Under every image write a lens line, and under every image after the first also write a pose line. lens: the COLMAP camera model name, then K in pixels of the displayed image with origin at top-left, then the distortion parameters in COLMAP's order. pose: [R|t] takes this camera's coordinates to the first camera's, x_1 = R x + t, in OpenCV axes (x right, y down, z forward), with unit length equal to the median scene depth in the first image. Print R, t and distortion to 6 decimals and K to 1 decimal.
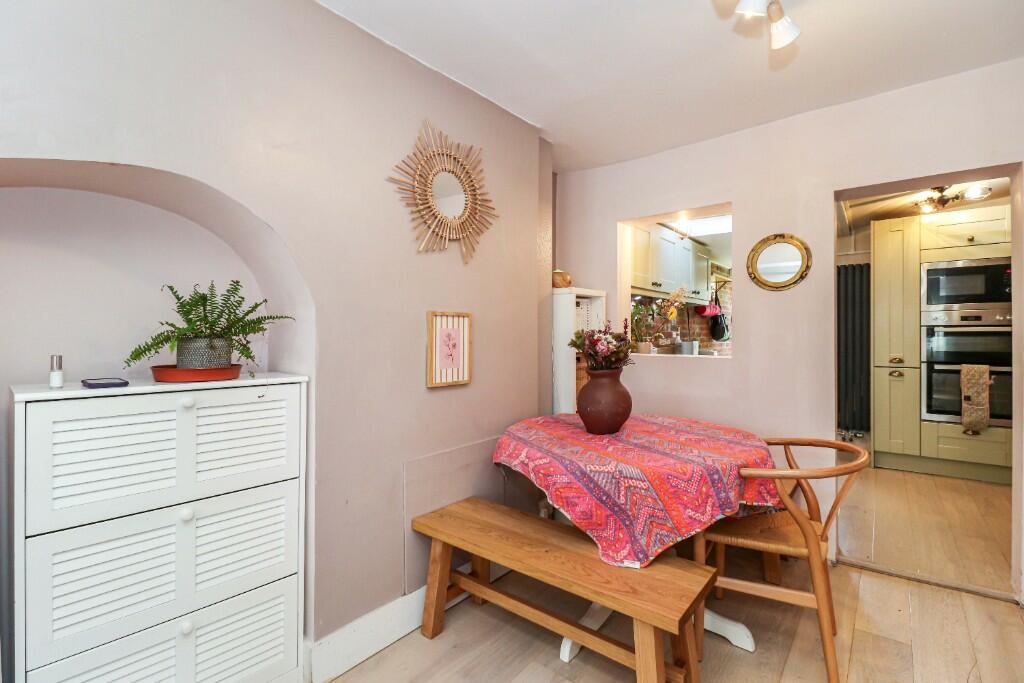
lens RADIAL K [[485.9, 0, 508.4], [0, 485.9, 337.6], [0, 0, 1]] dist [0.010292, -0.006396]
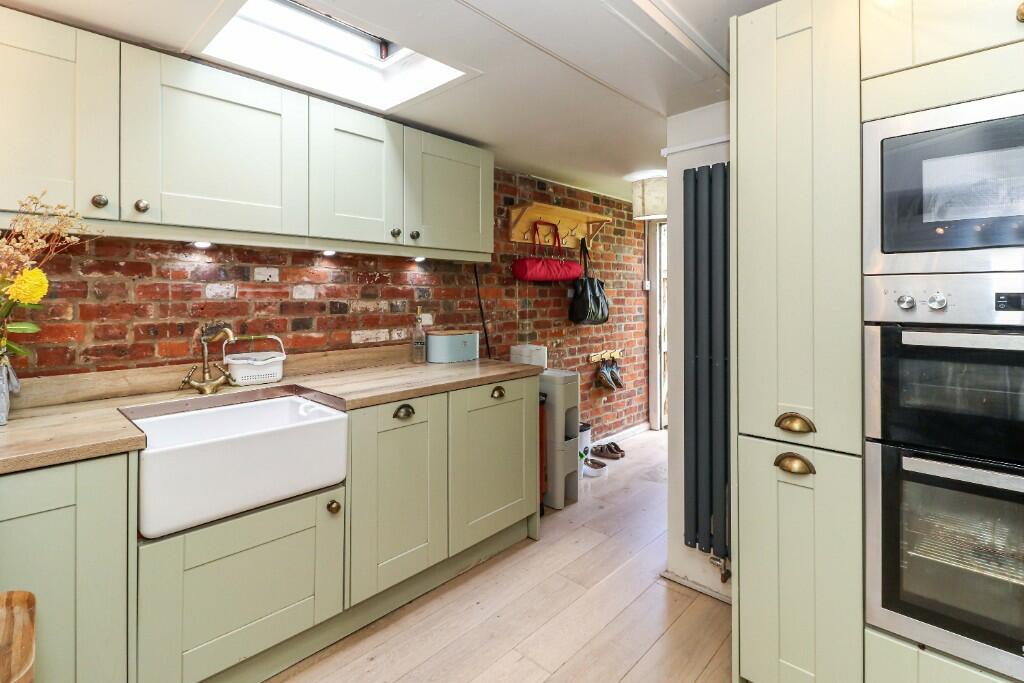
lens RADIAL K [[485.9, 0, 505.3], [0, 485.9, 293.6], [0, 0, 1]] dist [0.010292, -0.006396]
pose [[0.994837, 0.001746, -0.101471, 1.076836], [-0.002565, 0.999965, -0.007941, -0.064957], [0.101454, 0.008160, 0.994807, 1.106107]]
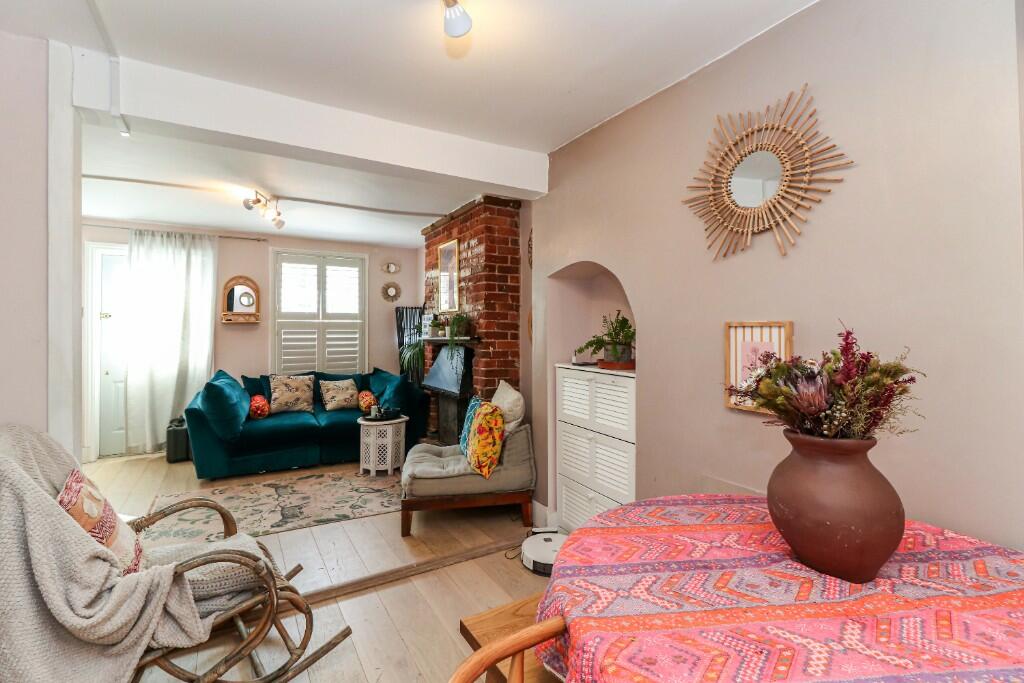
lens RADIAL K [[485.9, 0, 512.0], [0, 485.9, 326.4], [0, 0, 1]] dist [0.010292, -0.006396]
pose [[-0.367161, 0.000160, -0.930157, 0.720849], [-0.000079, 1.000000, 0.000203, -0.040823], [0.930157, 0.000148, -0.367161, 0.833346]]
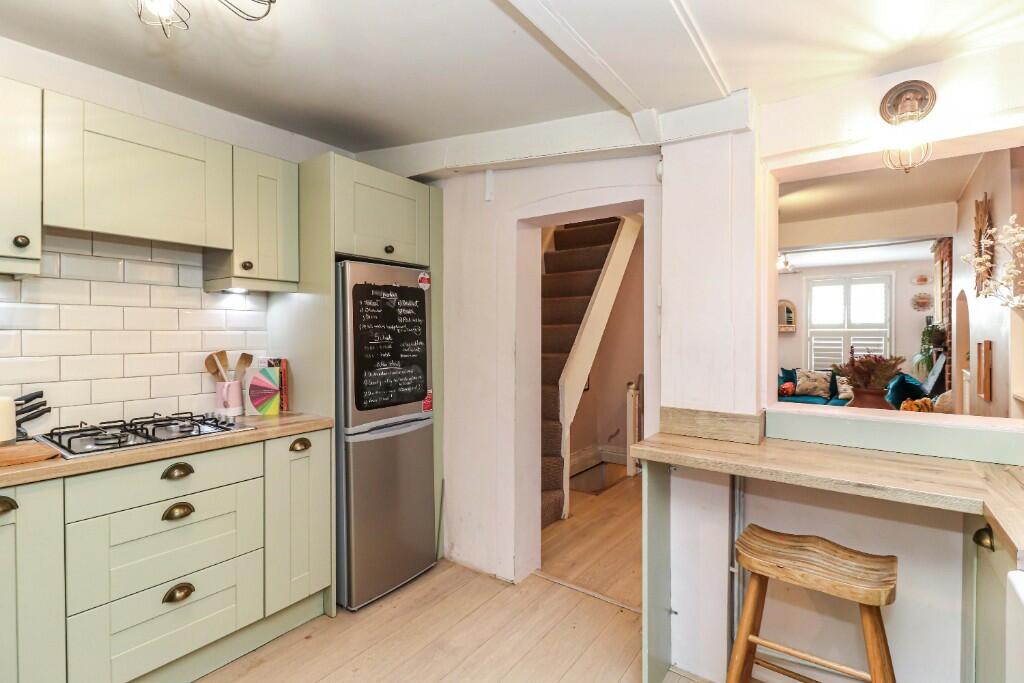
lens RADIAL K [[485.9, 0, 508.2], [0, 485.9, 333.4], [0, 0, 1]] dist [0.010292, -0.006396]
pose [[-0.999539, 0.003748, -0.030128, 1.003901], [0.003494, 0.999958, 0.008468, -0.076803], [0.030159, 0.008359, -0.999510, 1.985814]]
